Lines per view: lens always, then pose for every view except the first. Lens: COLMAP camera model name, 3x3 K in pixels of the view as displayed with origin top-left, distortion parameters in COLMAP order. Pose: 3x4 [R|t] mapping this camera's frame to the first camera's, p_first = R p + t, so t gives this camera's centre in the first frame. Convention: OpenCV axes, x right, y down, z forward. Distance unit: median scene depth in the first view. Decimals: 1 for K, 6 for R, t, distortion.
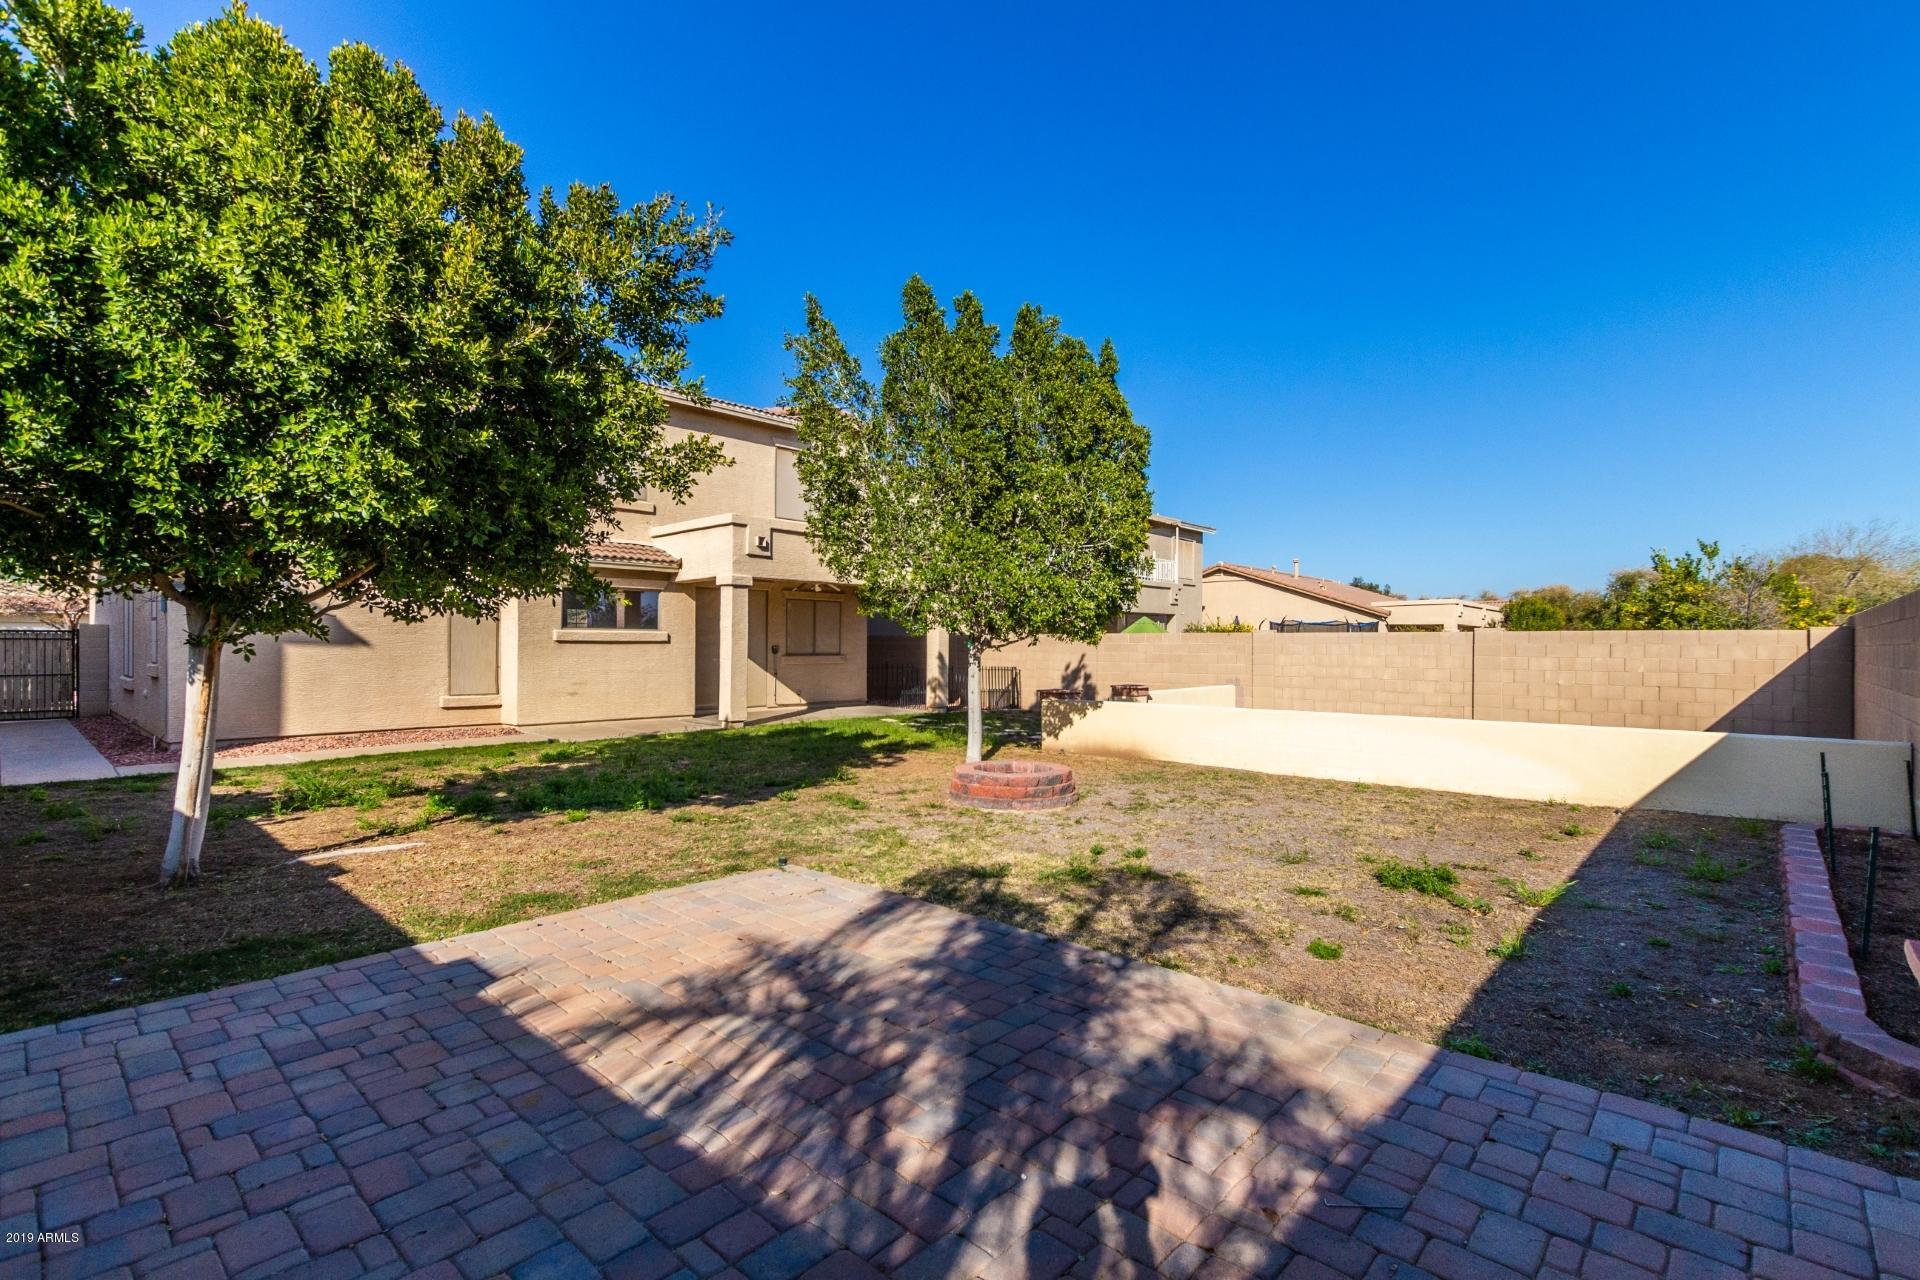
lens RADIAL K [[883.4, 0, 960.0], [0, 883.4, 640.0], [0, 0, 1]] dist [-0.000378, -0.000017]
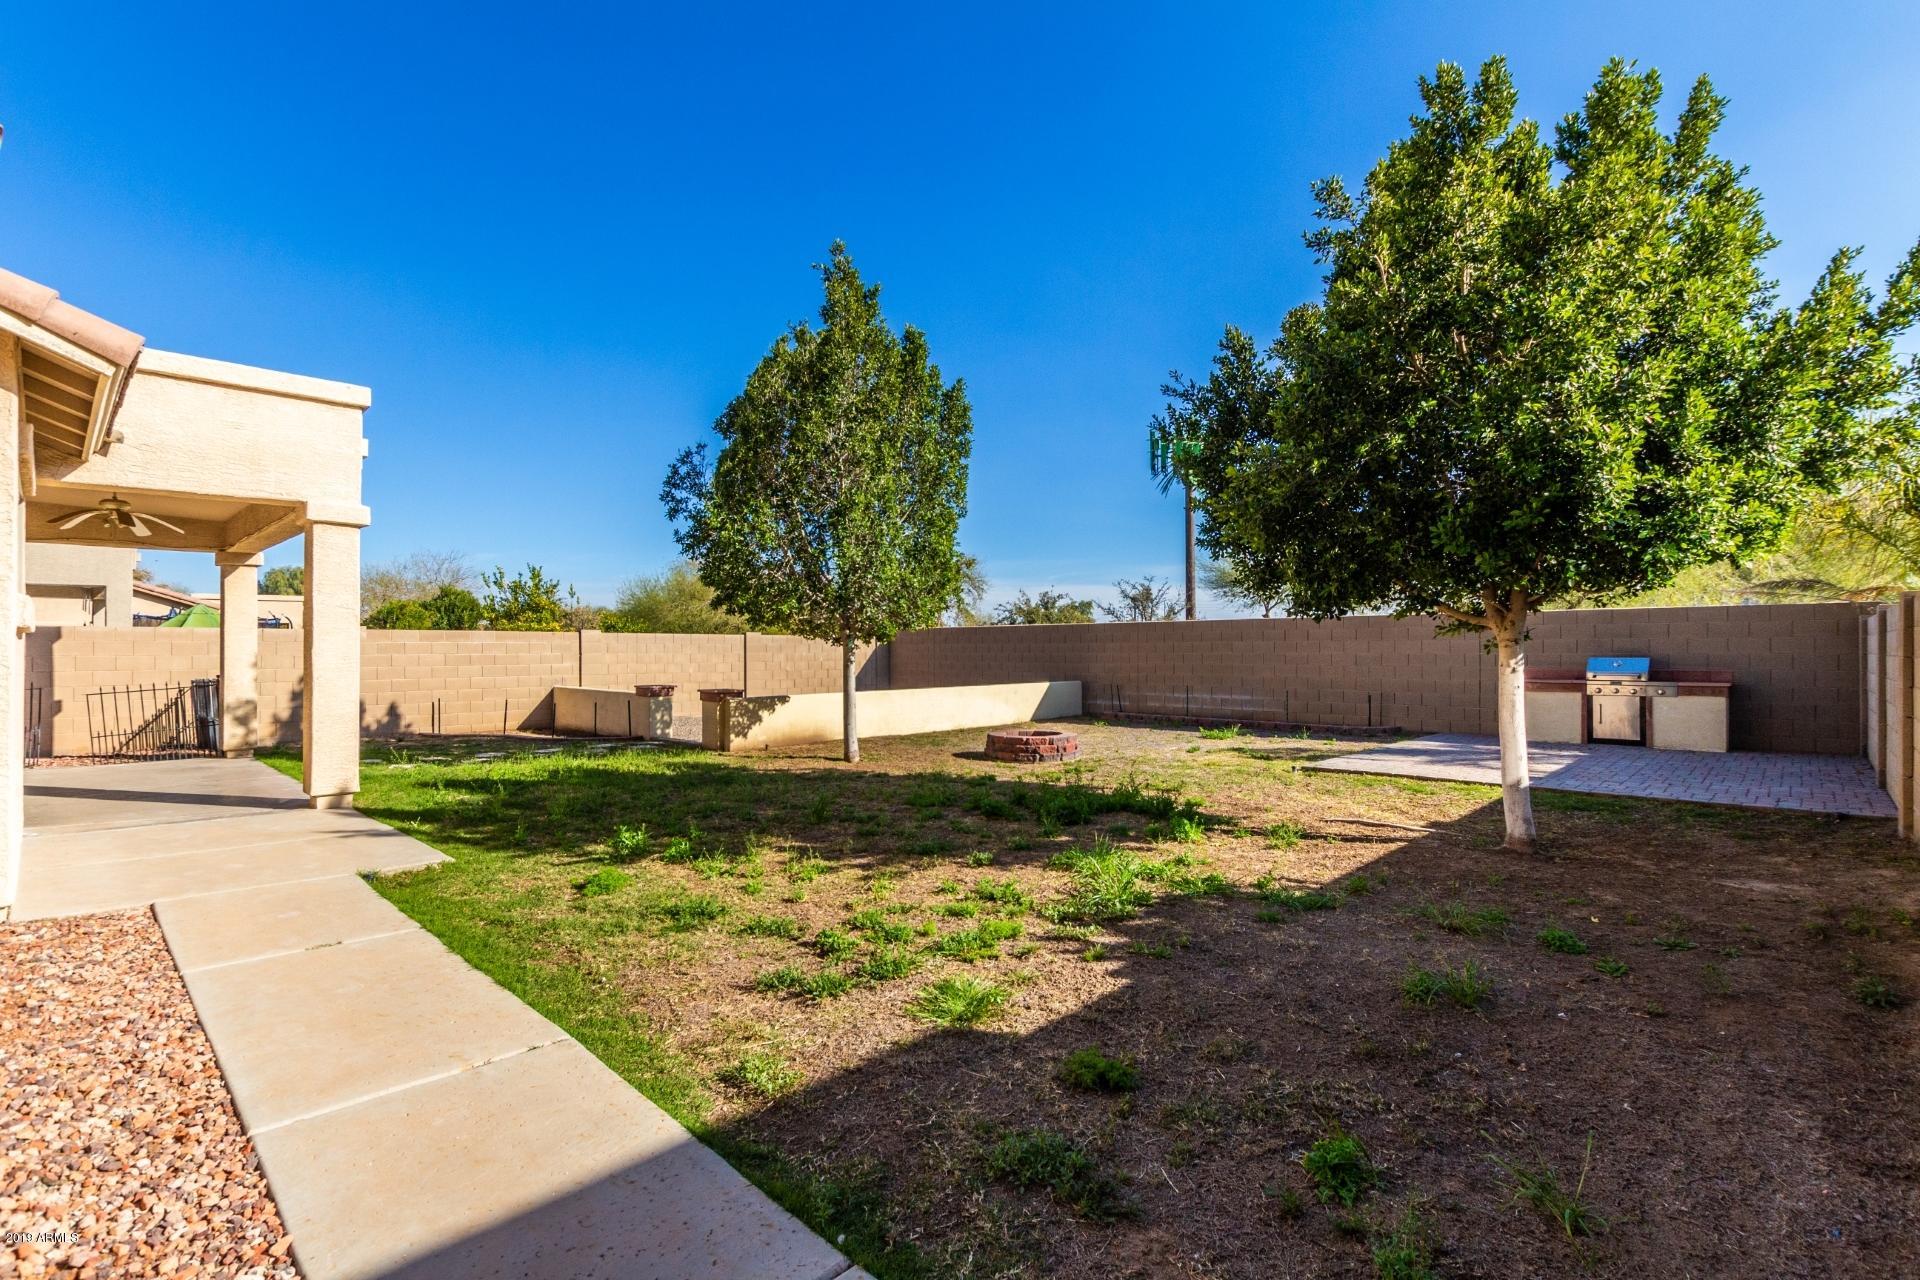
lens RADIAL K [[883.4, 0, 960.0], [0, 883.4, 640.0], [0, 0, 1]] dist [-0.000378, -0.000017]
pose [[0.024511, 0.005554, 0.999684, -0.781696], [-0.004181, 0.999976, -0.005453, 0.005359], [-0.999691, -0.004046, 0.024533, 0.655674]]
